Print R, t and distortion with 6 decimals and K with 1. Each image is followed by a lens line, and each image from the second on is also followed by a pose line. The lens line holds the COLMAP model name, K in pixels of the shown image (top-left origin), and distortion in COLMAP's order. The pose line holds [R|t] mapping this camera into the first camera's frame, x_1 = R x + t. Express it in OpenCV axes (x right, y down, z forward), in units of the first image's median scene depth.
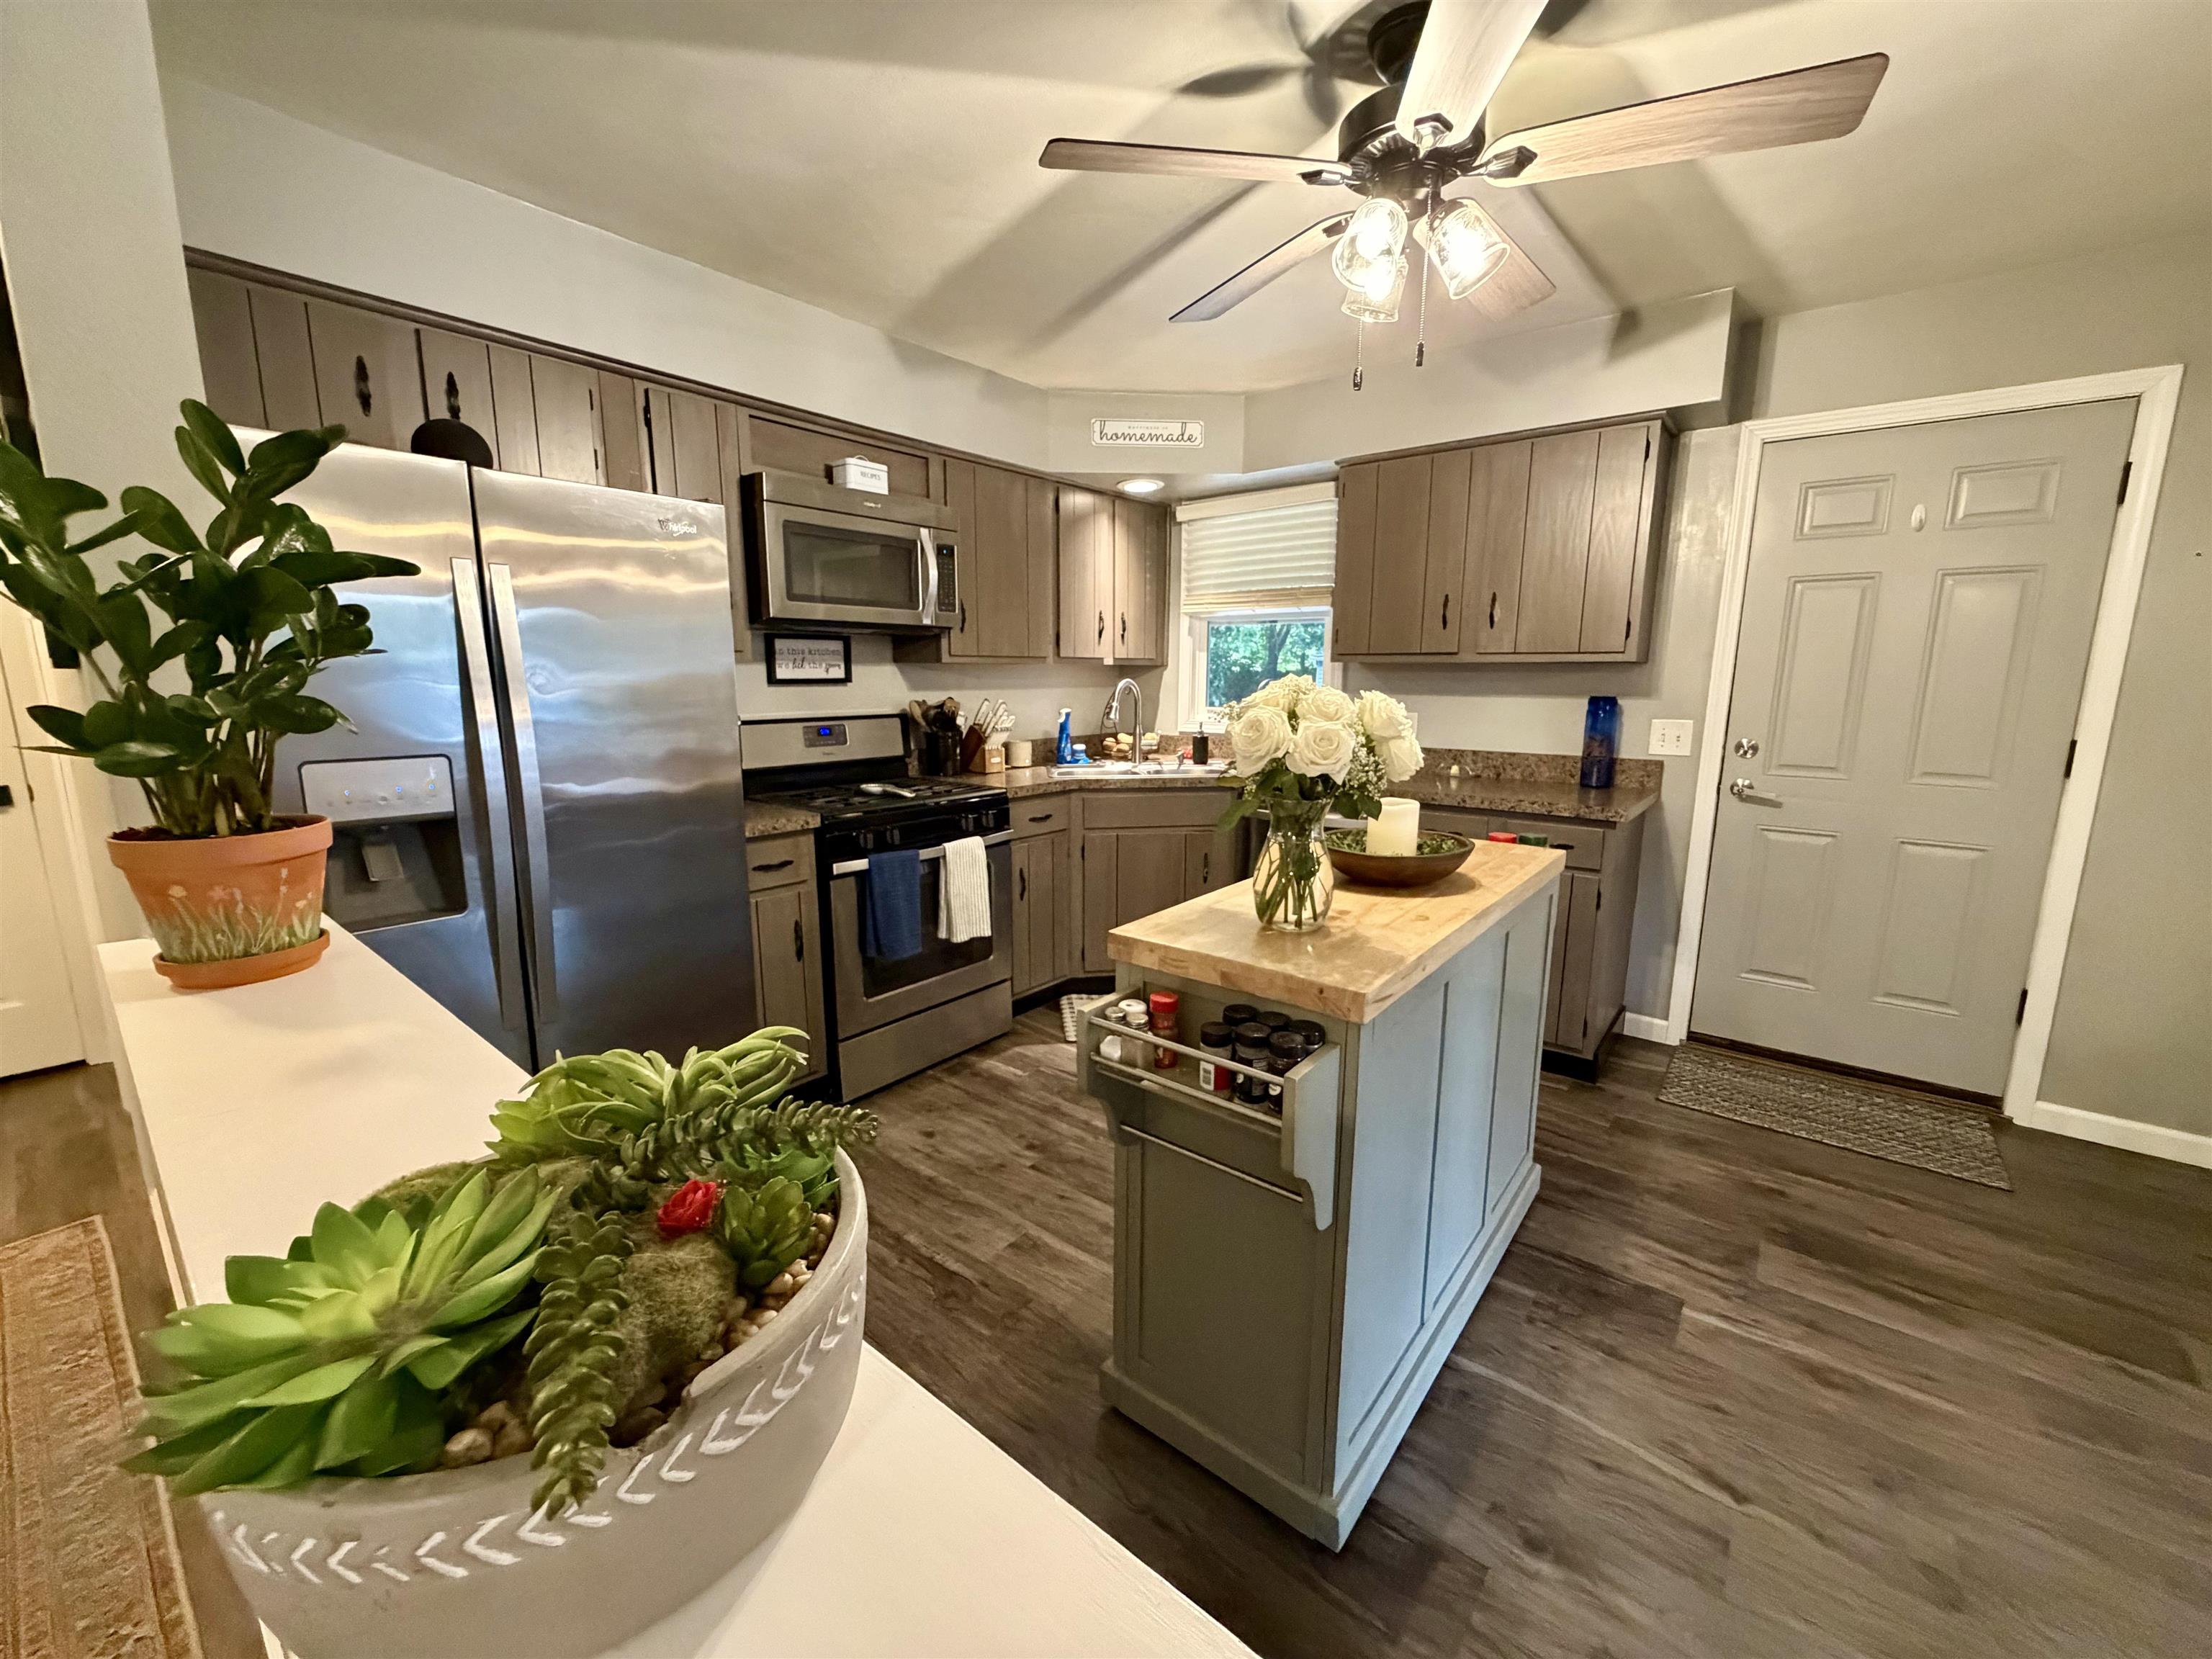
lens RADIAL K [[884.1, 0, 1091.8], [0, 884.1, 831.4], [0, 0, 1]] dist [-0.000621, -0.000933]
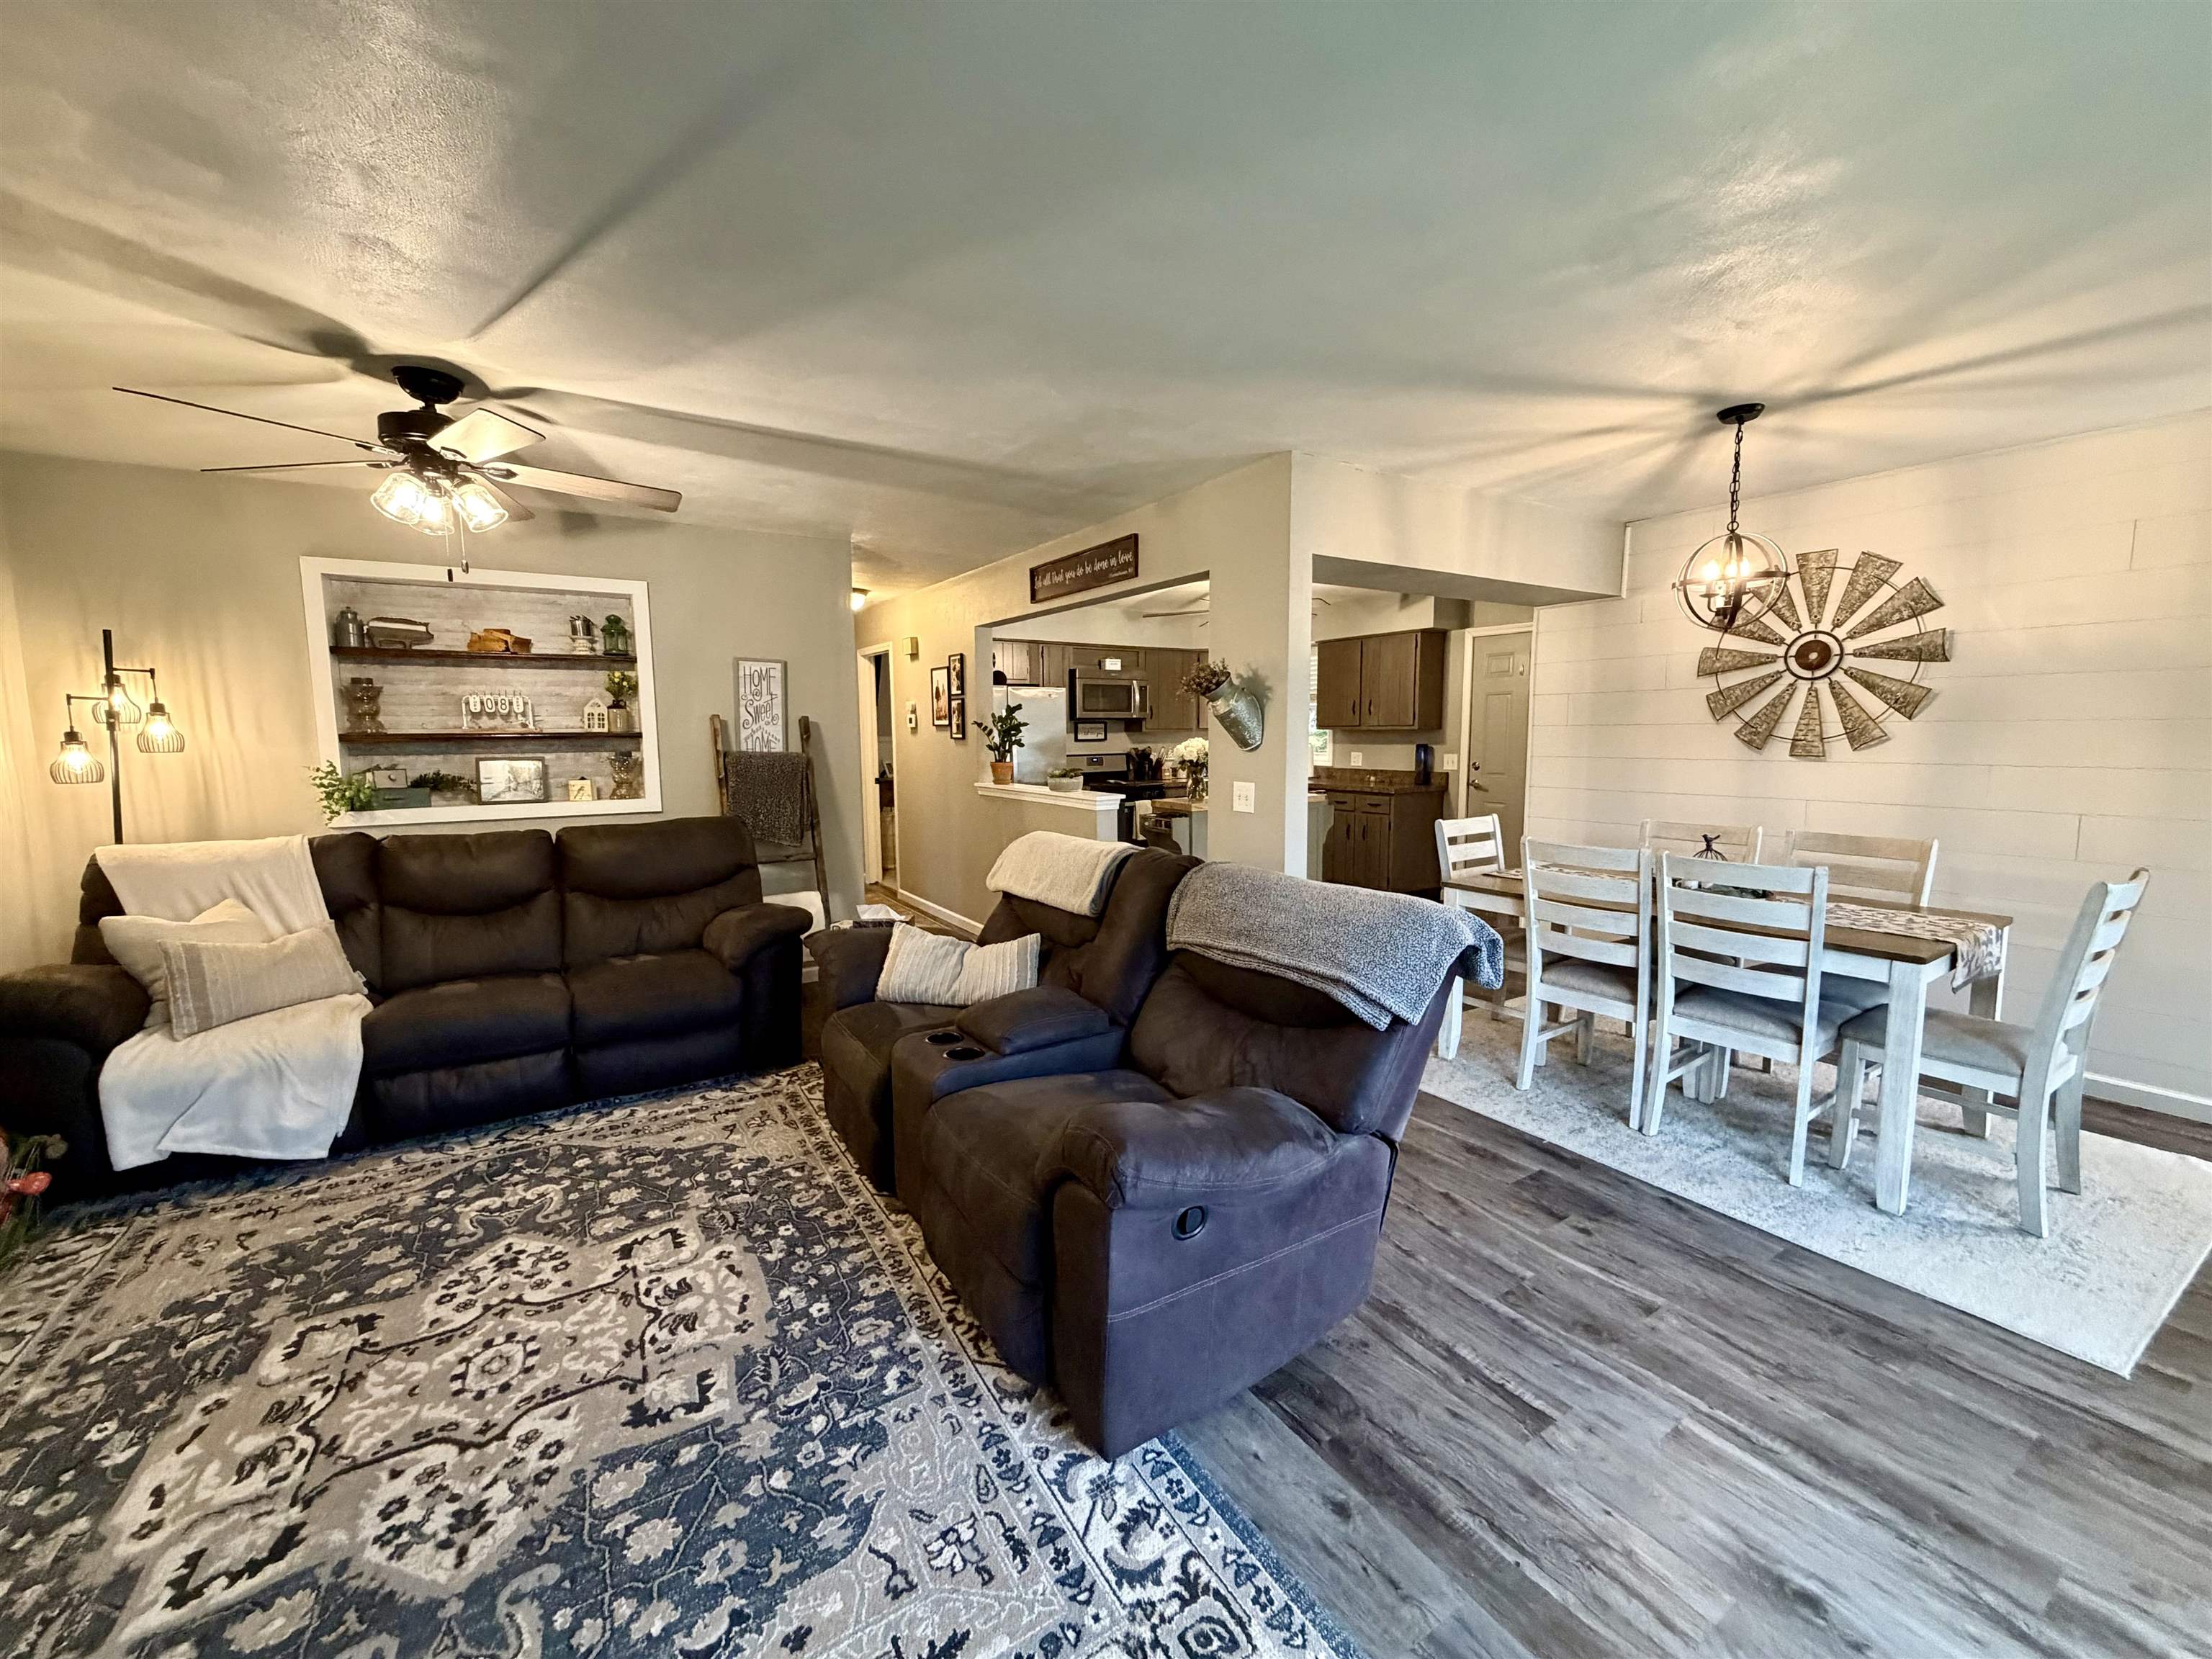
lens RADIAL K [[884.1, 0, 1097.7], [0, 884.1, 829.5], [0, 0, 1]] dist [-0.000621, -0.000933]
pose [[0.949089, 0.024183, -0.314079, 0.519230], [-0.046265, 0.996938, -0.063045, 0.252687], [0.311592, 0.074366, 0.947301, -1.420469]]
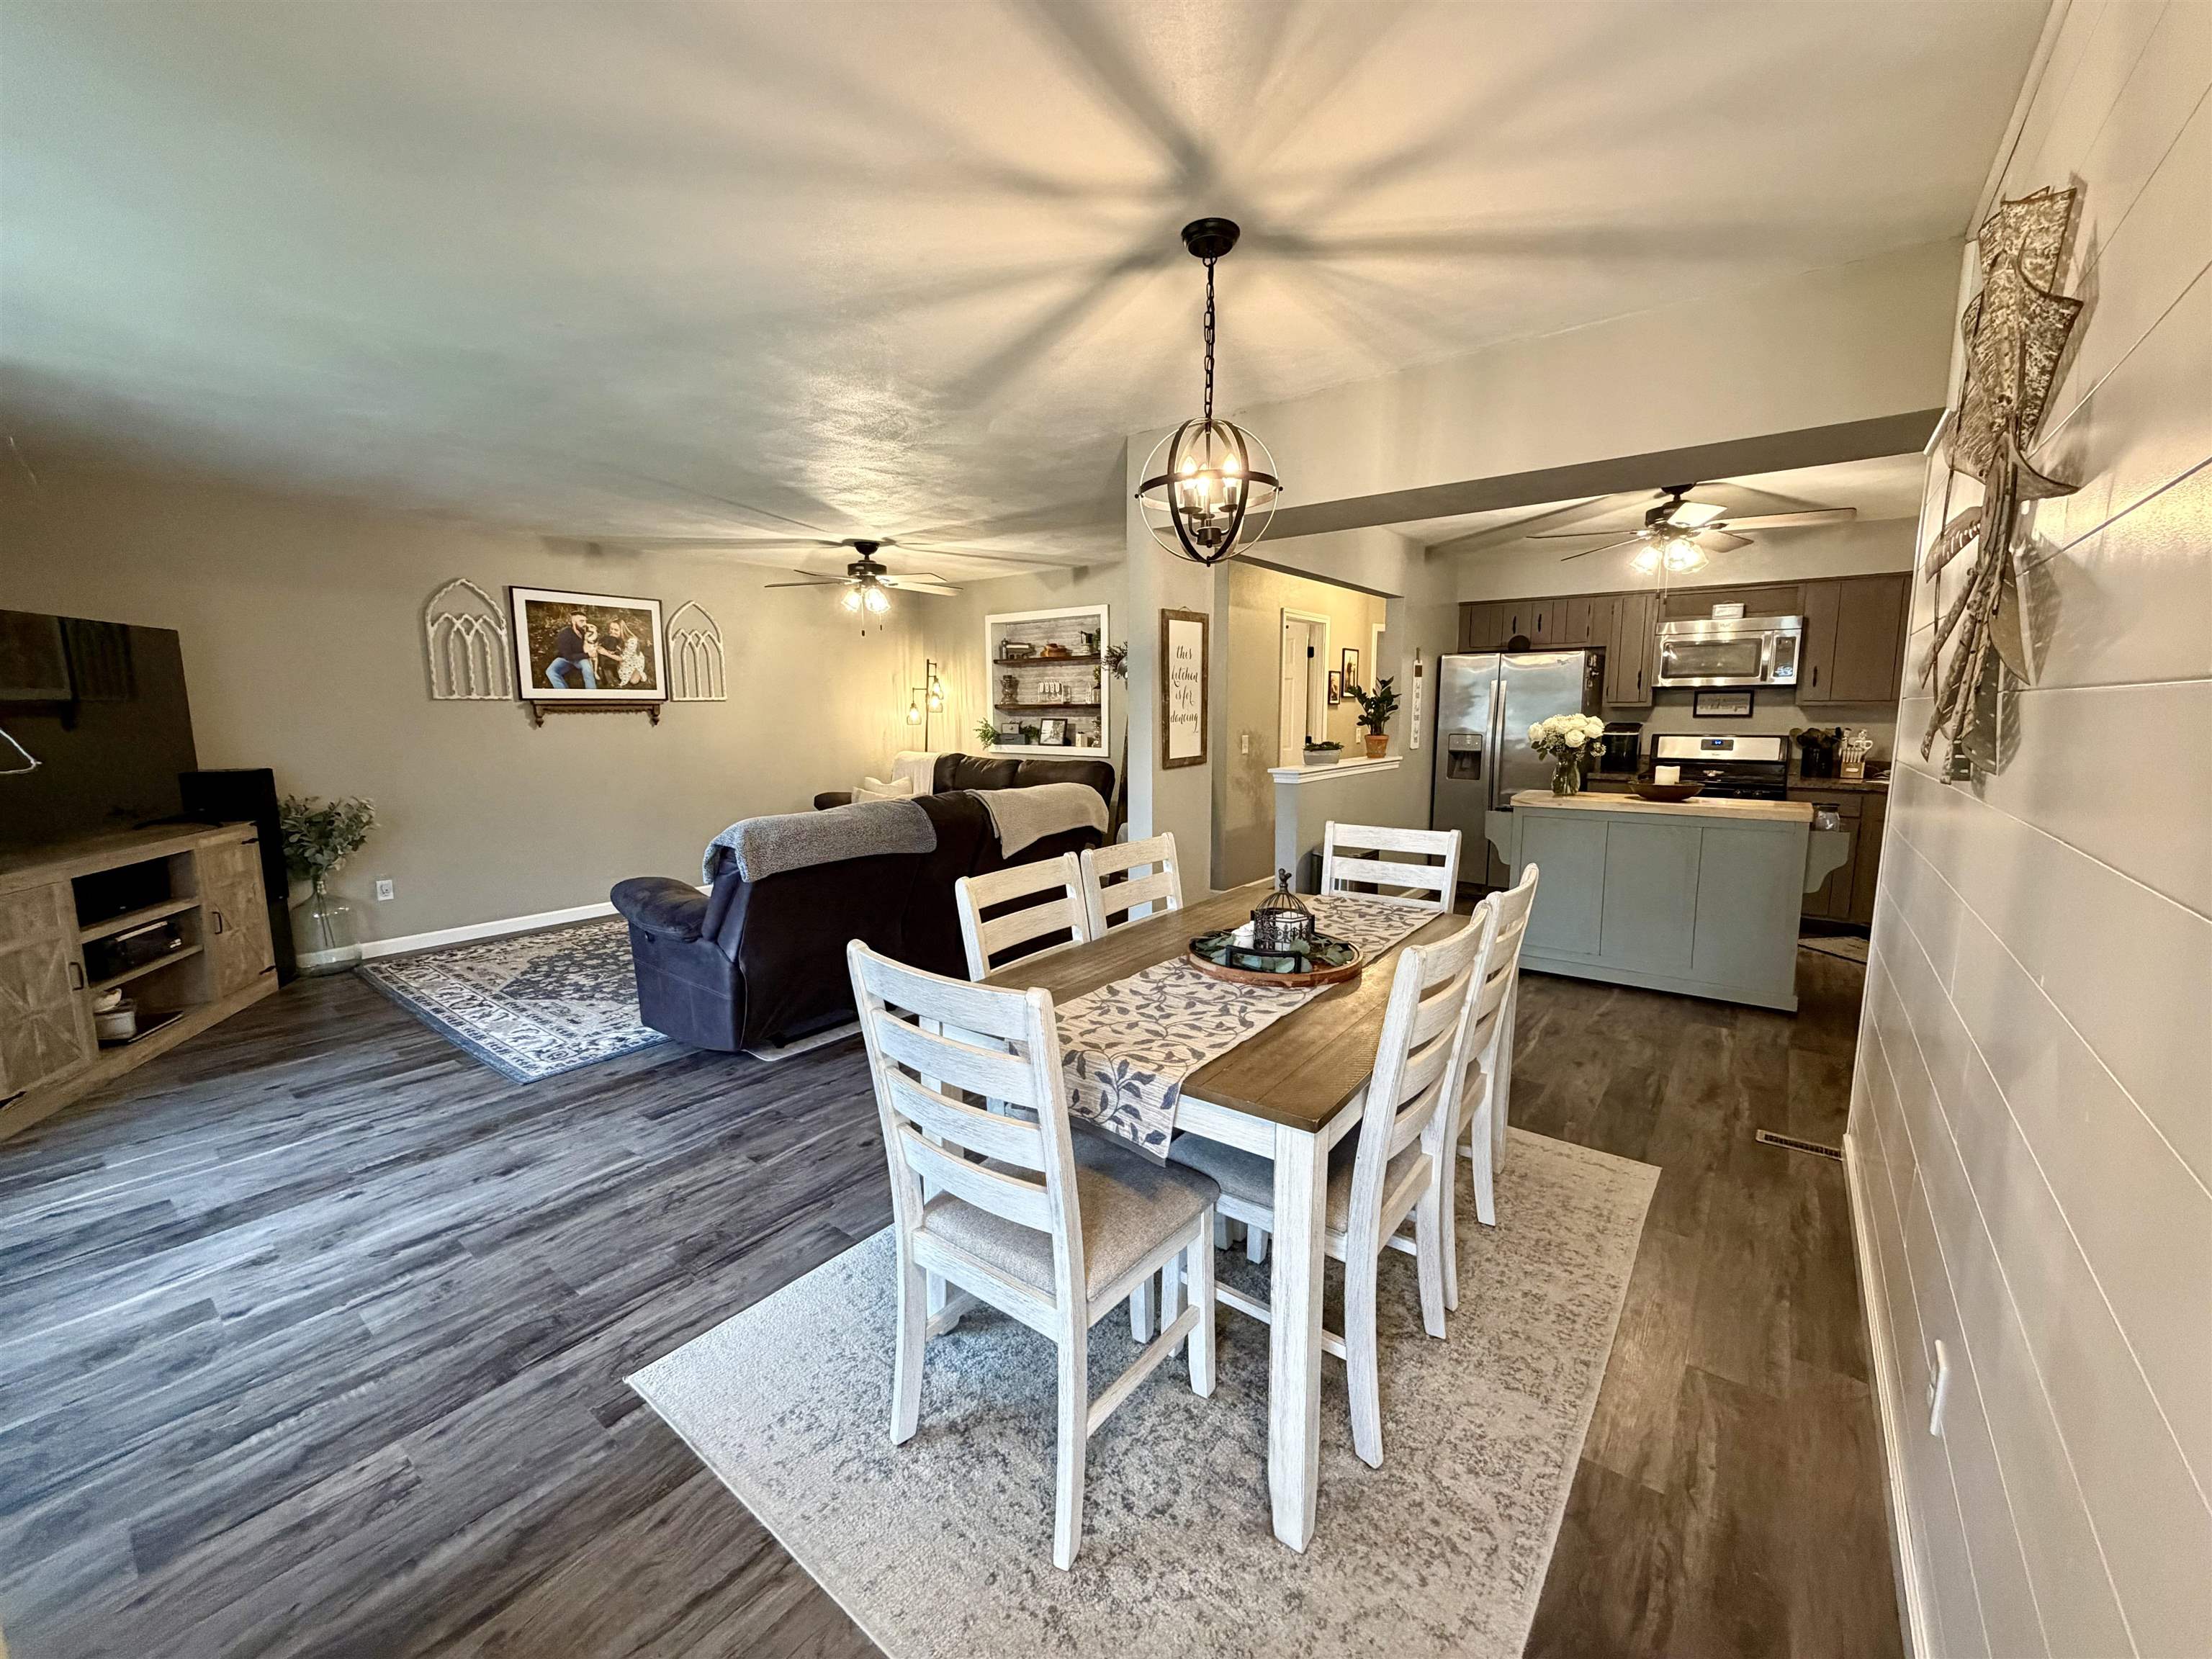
lens RADIAL K [[884.1, 0, 1089.8], [0, 884.1, 824.3], [0, 0, 1]] dist [-0.000621, -0.000933]
pose [[0.018896, 0.127980, -0.991597, 1.579384], [-0.177976, 0.976365, 0.122623, 0.063998], [0.983853, 0.174163, 0.041226, -0.353963]]
